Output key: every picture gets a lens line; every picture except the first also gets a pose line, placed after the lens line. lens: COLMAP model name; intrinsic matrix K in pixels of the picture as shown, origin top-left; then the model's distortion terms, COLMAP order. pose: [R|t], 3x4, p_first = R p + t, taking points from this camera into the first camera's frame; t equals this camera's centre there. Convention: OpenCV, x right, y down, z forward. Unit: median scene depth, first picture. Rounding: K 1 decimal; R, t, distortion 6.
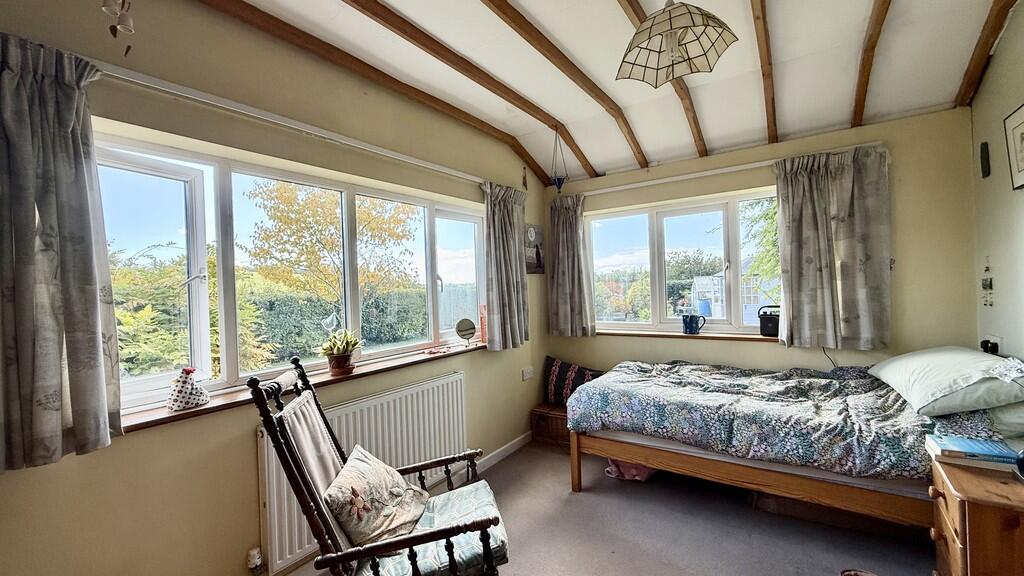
lens RADIAL K [[405.7, 0, 513.2], [0, 405.7, 288.6], [0, 0, 1]] dist [-0.000074, -0.000129]
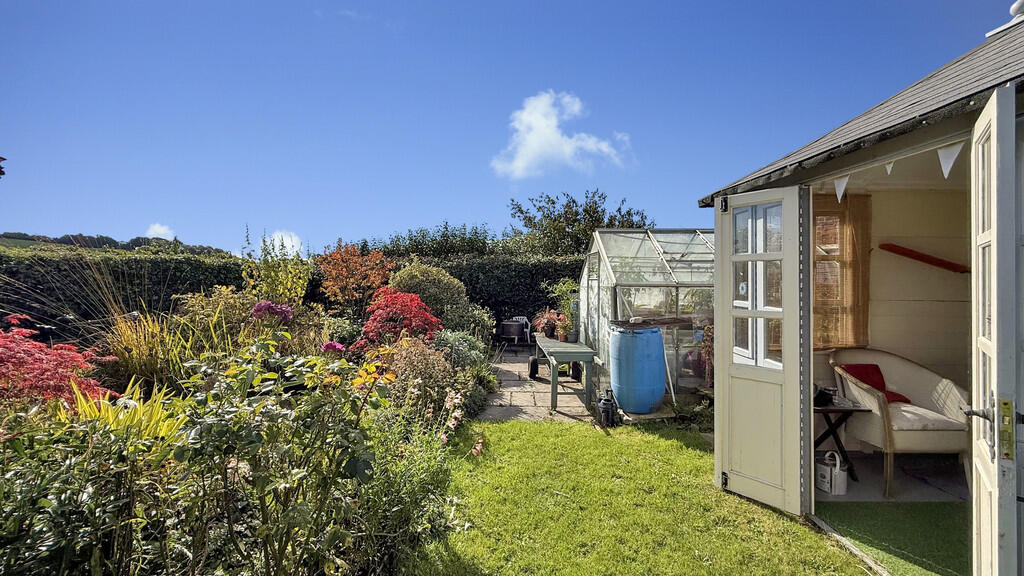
lens RADIAL K [[405.7, 0, 511.6], [0, 405.7, 287.7], [0, 0, 1]] dist [-0.000074, -0.000129]
pose [[0.969130, 0.038656, 0.243500, 0.319684], [-0.035928, 0.999232, -0.015635, 0.015300], [-0.243917, 0.006404, 0.969775, 0.727668]]
